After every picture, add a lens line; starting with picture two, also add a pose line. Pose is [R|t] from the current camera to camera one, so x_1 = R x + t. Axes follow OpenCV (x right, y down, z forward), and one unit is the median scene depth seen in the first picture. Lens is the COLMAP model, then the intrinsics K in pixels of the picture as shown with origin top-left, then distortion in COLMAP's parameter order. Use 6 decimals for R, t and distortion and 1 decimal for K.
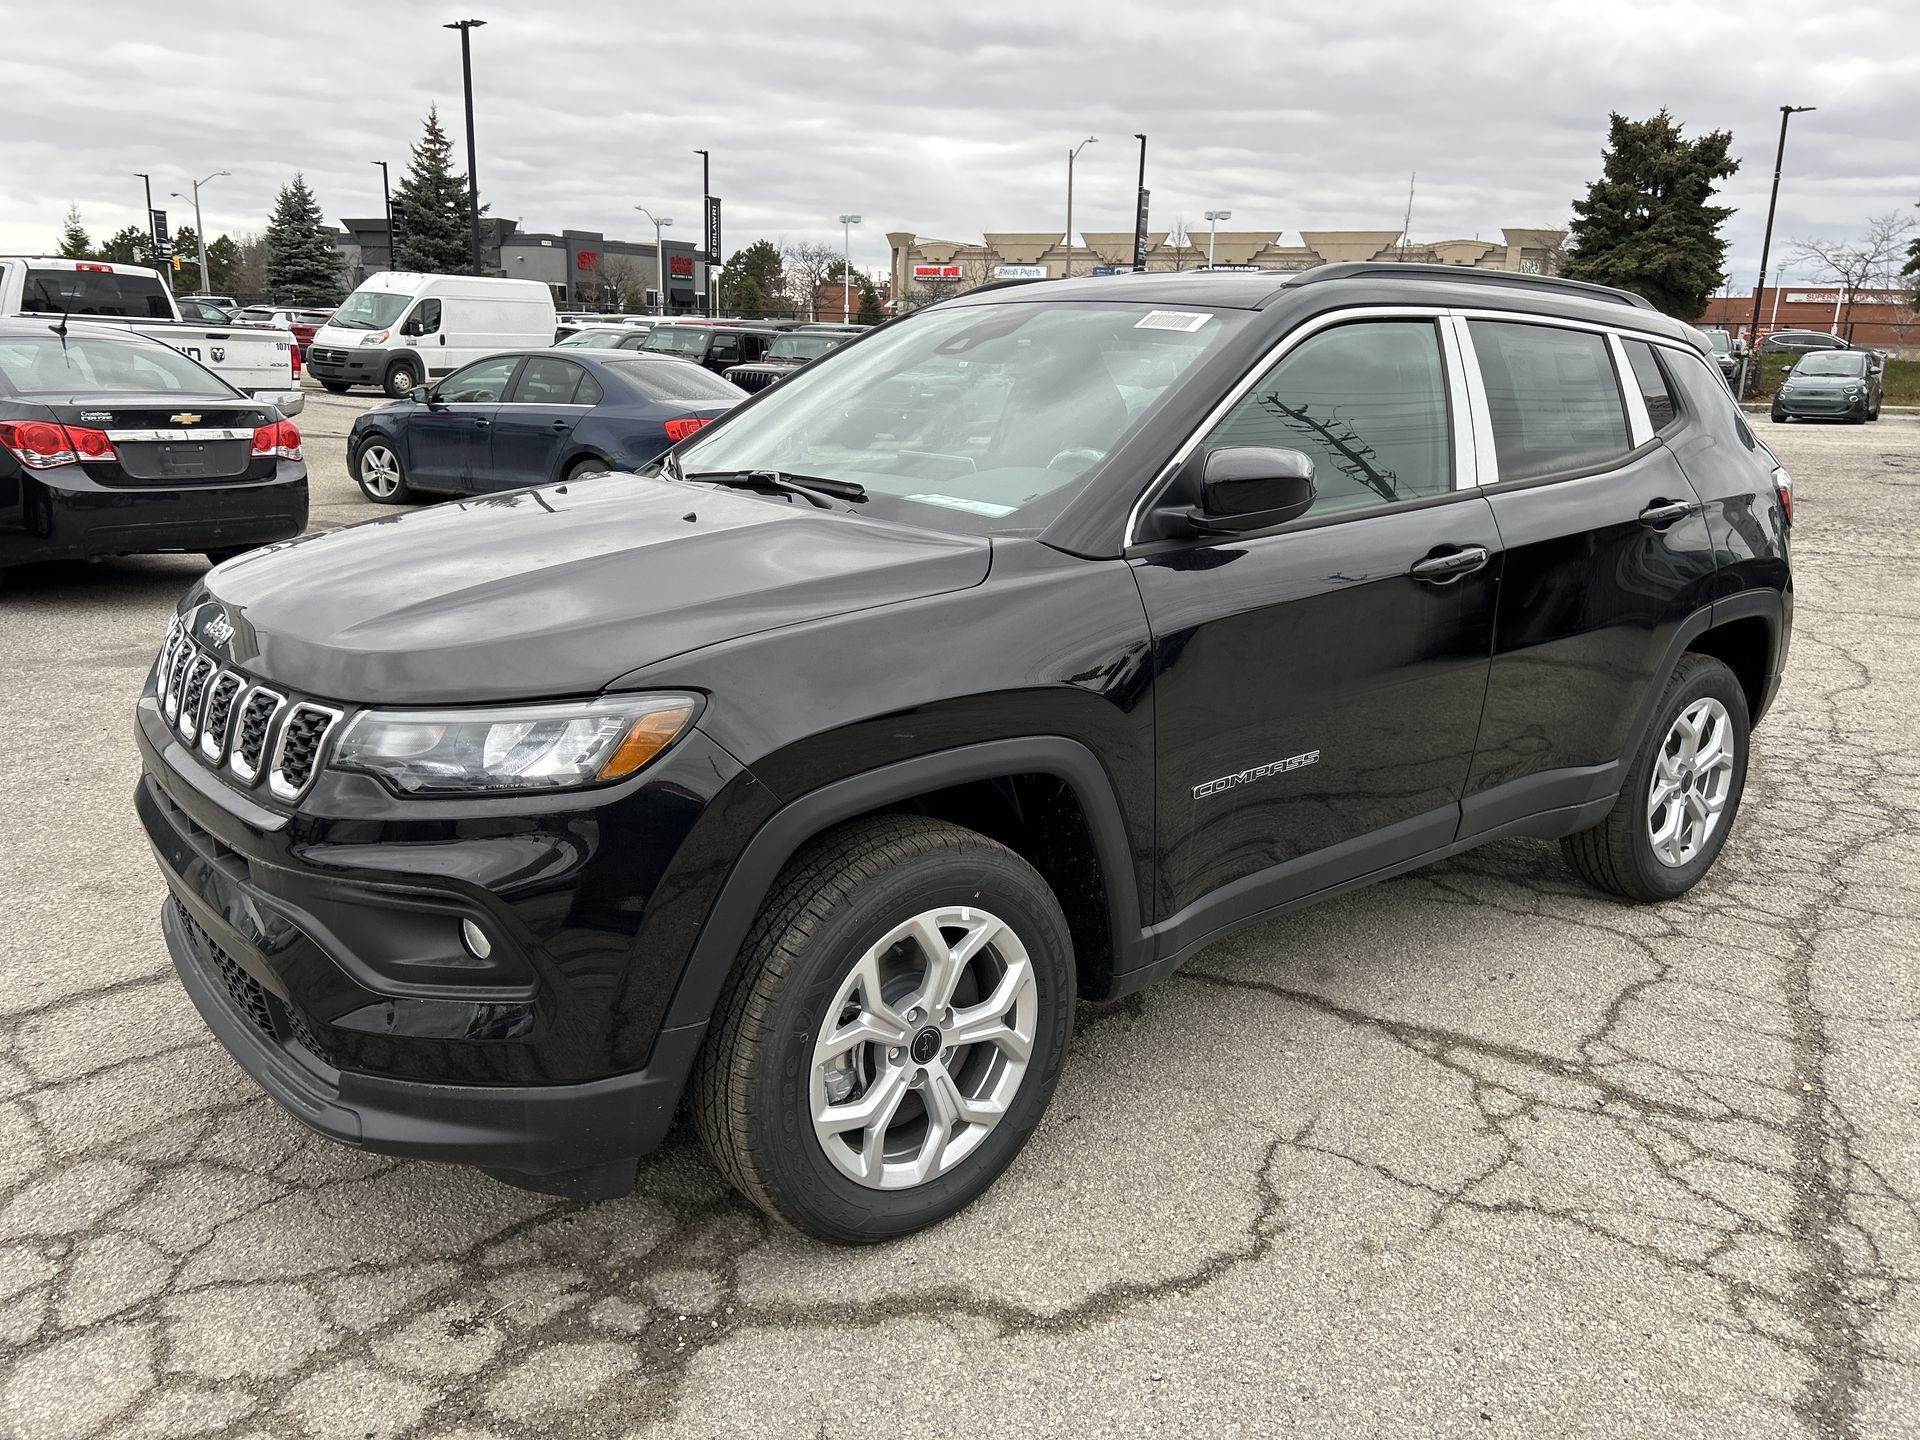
lens RADIAL K [[1429.1, 0, 952.9], [0, 1429.1, 708.2], [0, 0, 1]] dist [0.060043, -0.058467]
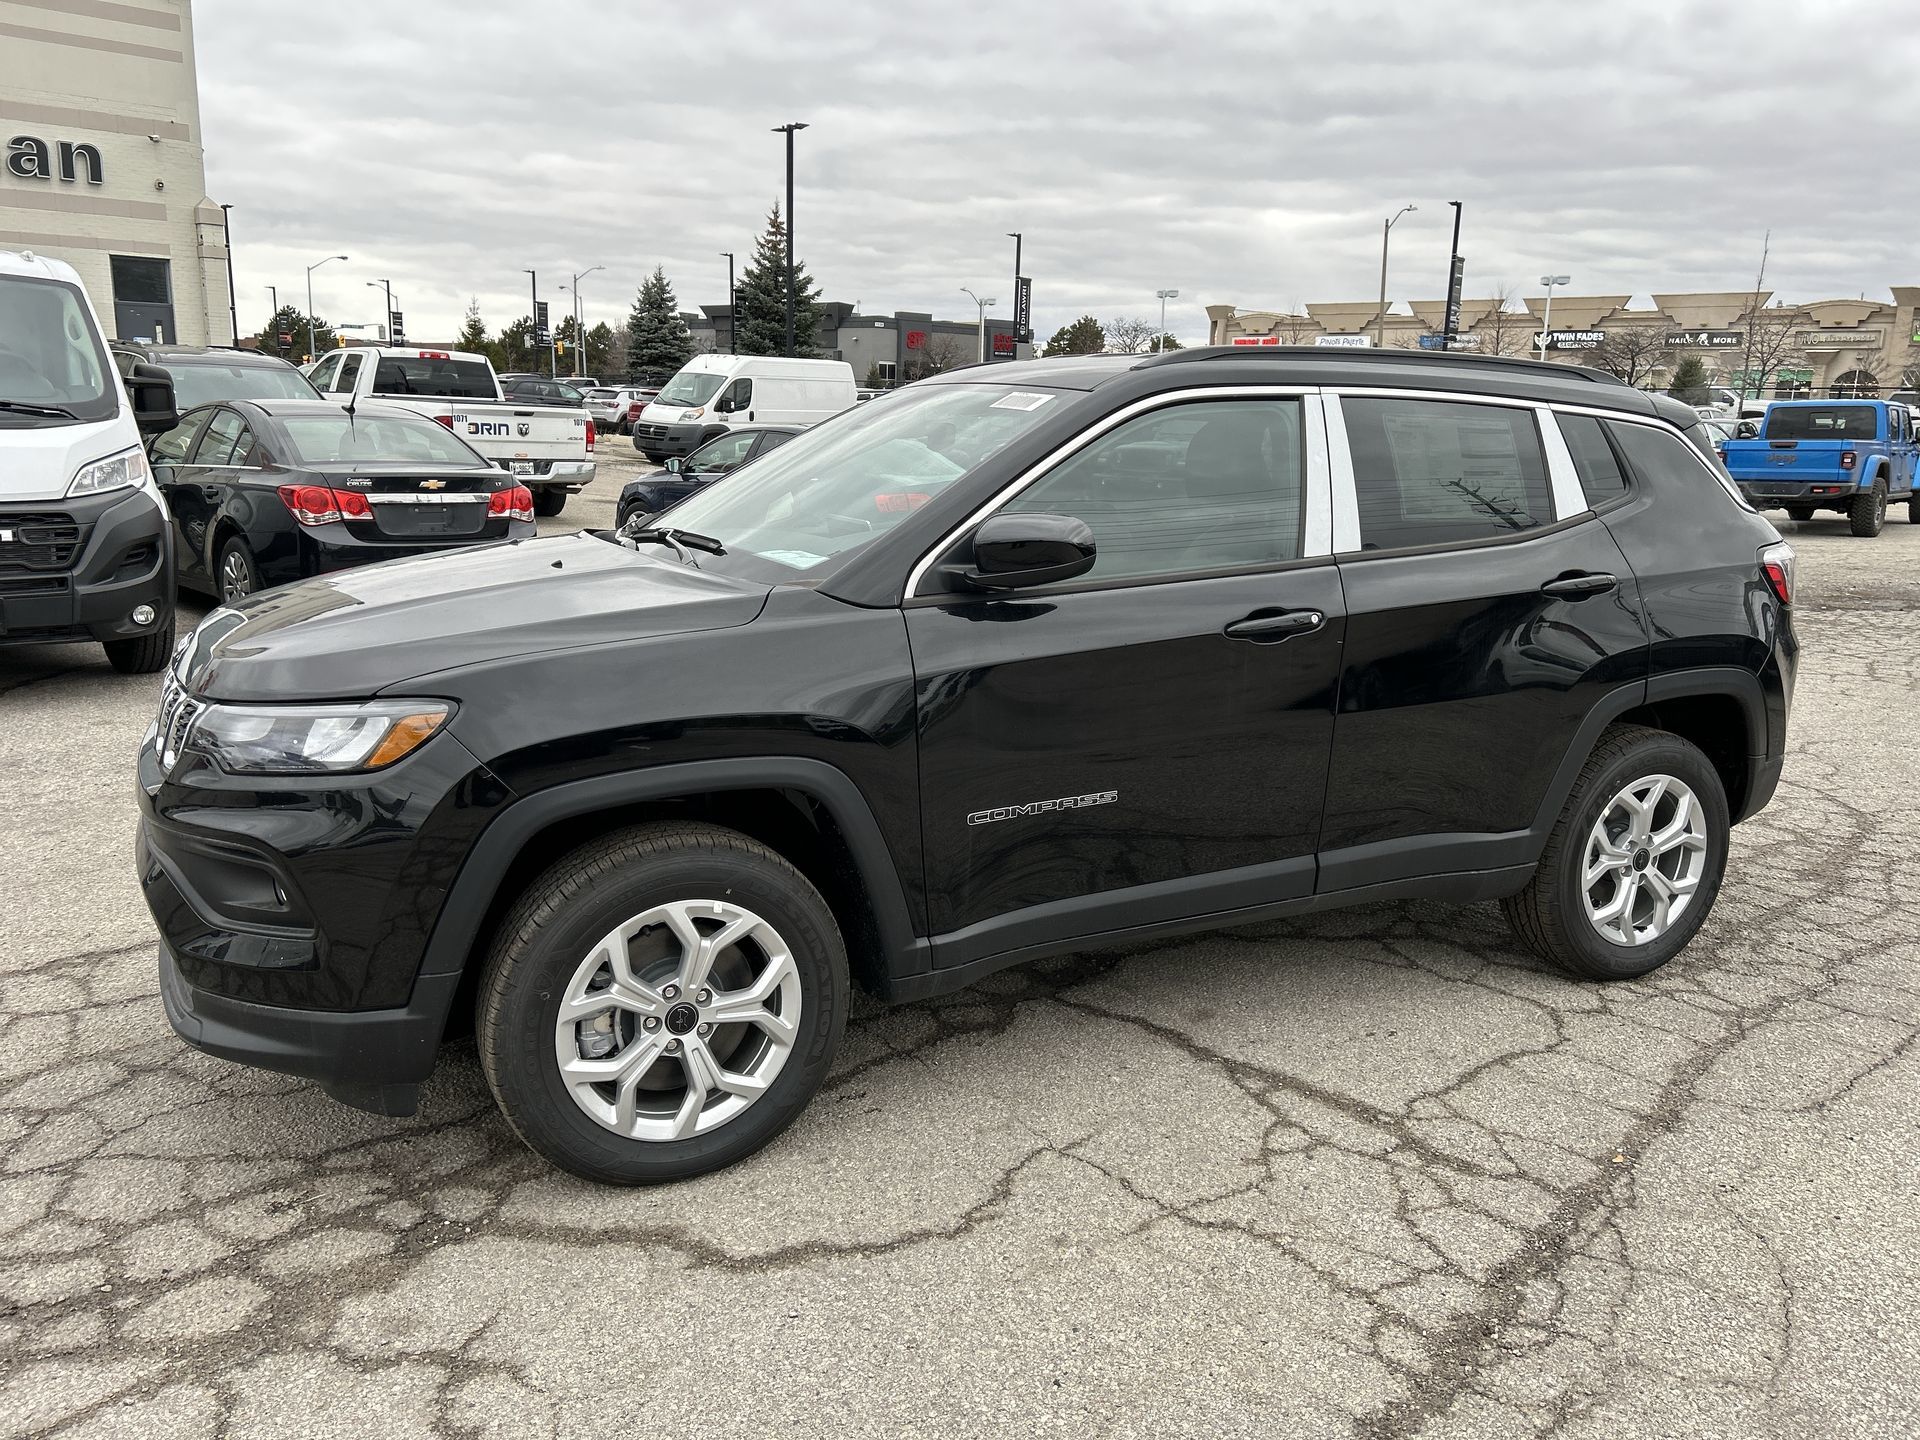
lens RADIAL K [[1429.1, 0, 954.0], [0, 1429.1, 710.4], [0, 0, 1]] dist [0.060043, -0.058467]
pose [[0.976036, 0.040543, -0.213800, 0.375863], [-0.050333, 0.997909, -0.040546, 0.018883], [0.211709, 0.050336, 0.976036, -0.087599]]
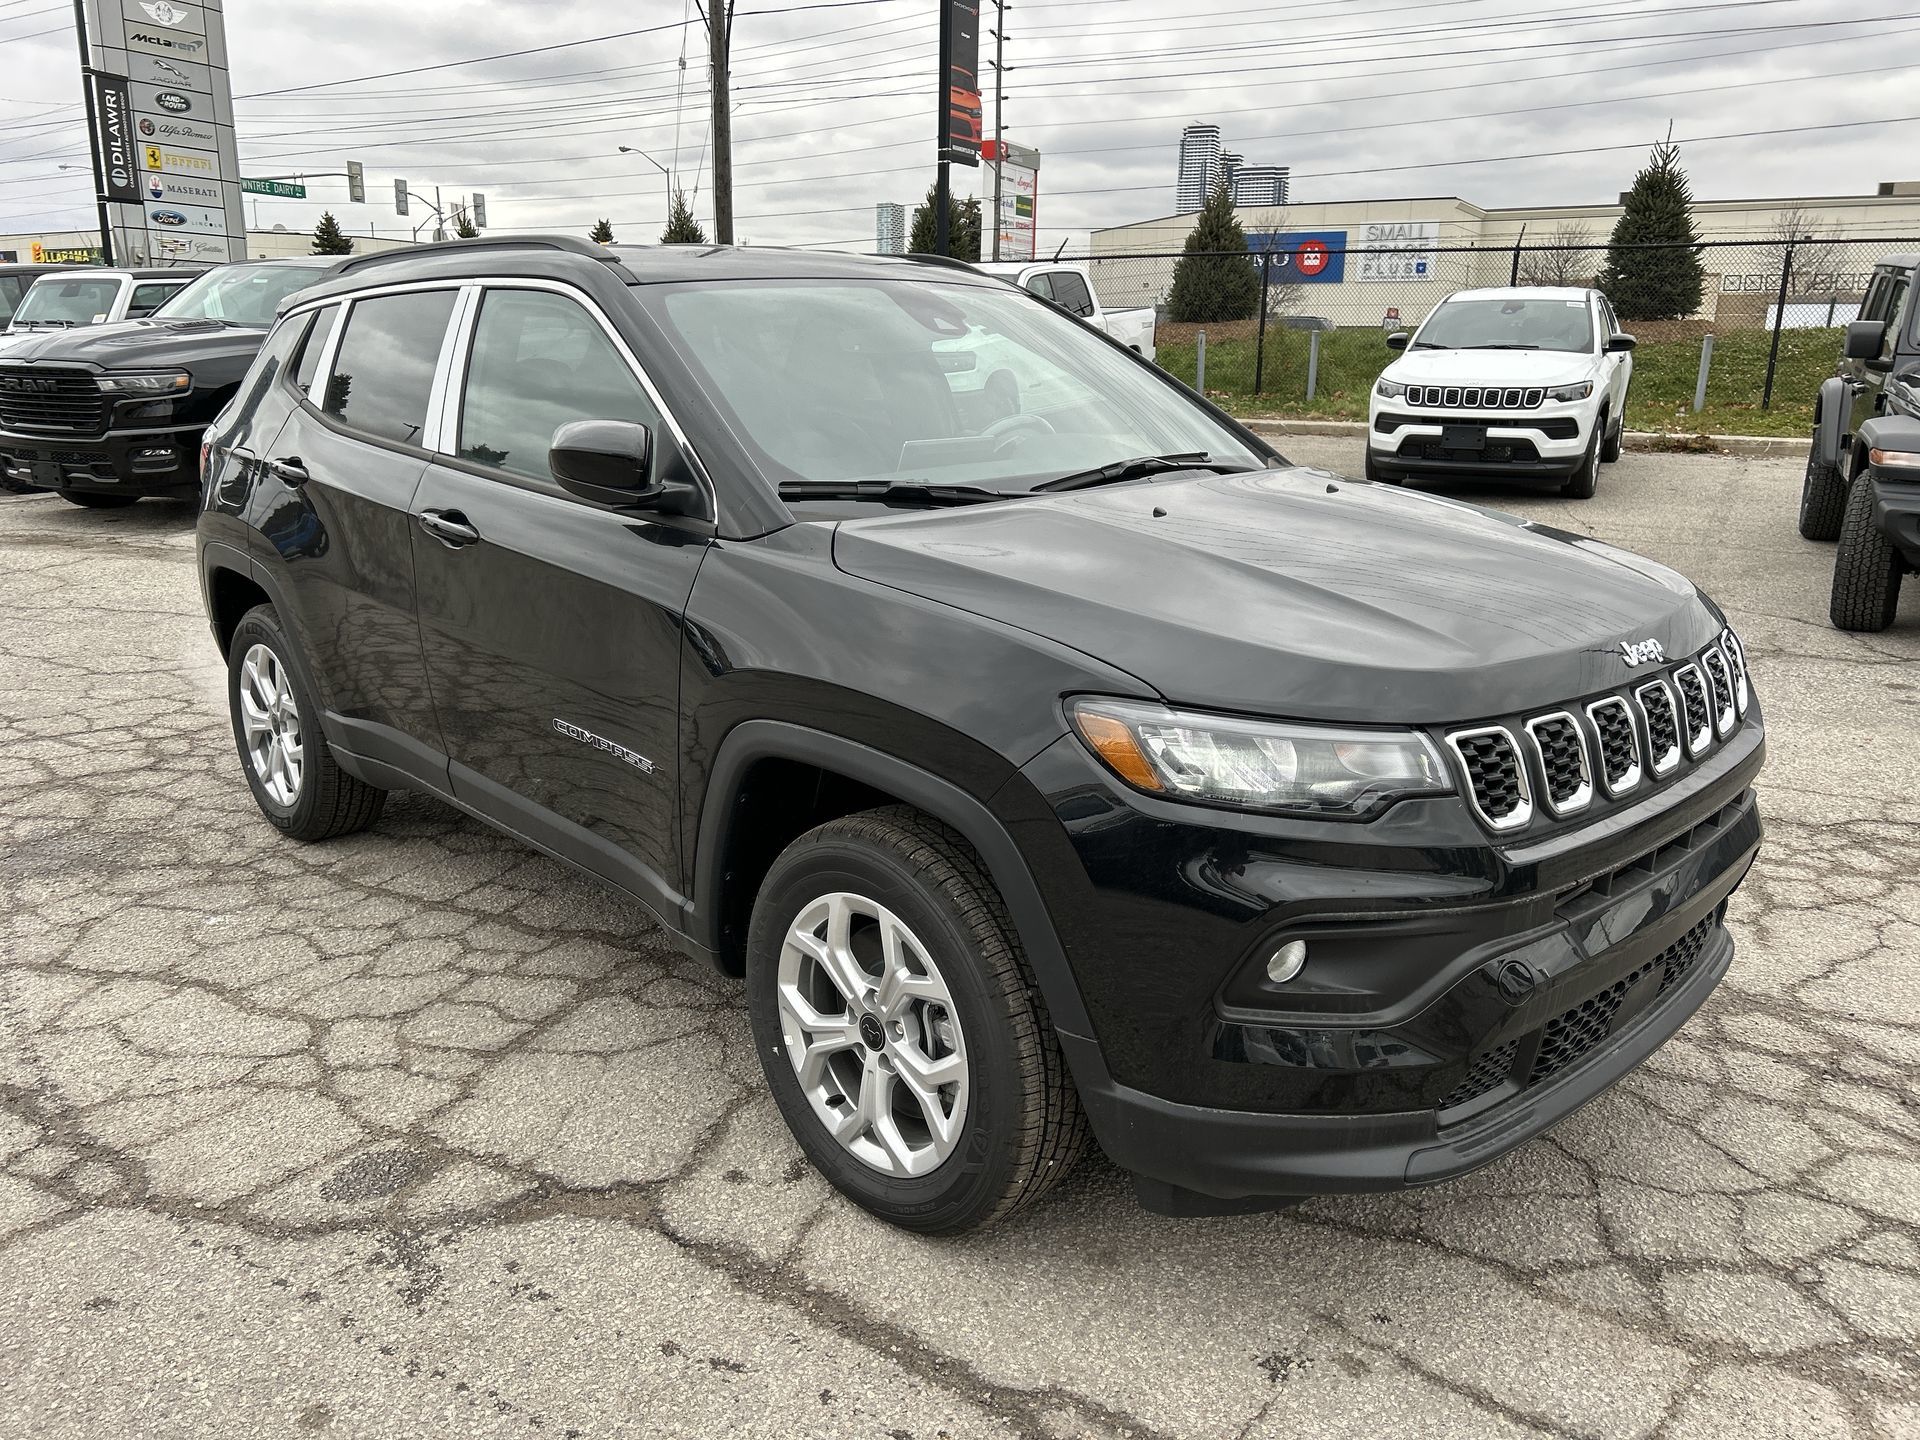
lens RADIAL K [[1429.1, 0, 963.2], [0, 1429.1, 723.8], [0, 0, 1]] dist [0.060043, -0.058467]
pose [[-0.096969, -0.281543, 0.954636, -1.189263], [0.233779, 0.925879, 0.296809, -0.338923], [-0.967442, 0.251955, -0.023962, 1.263785]]
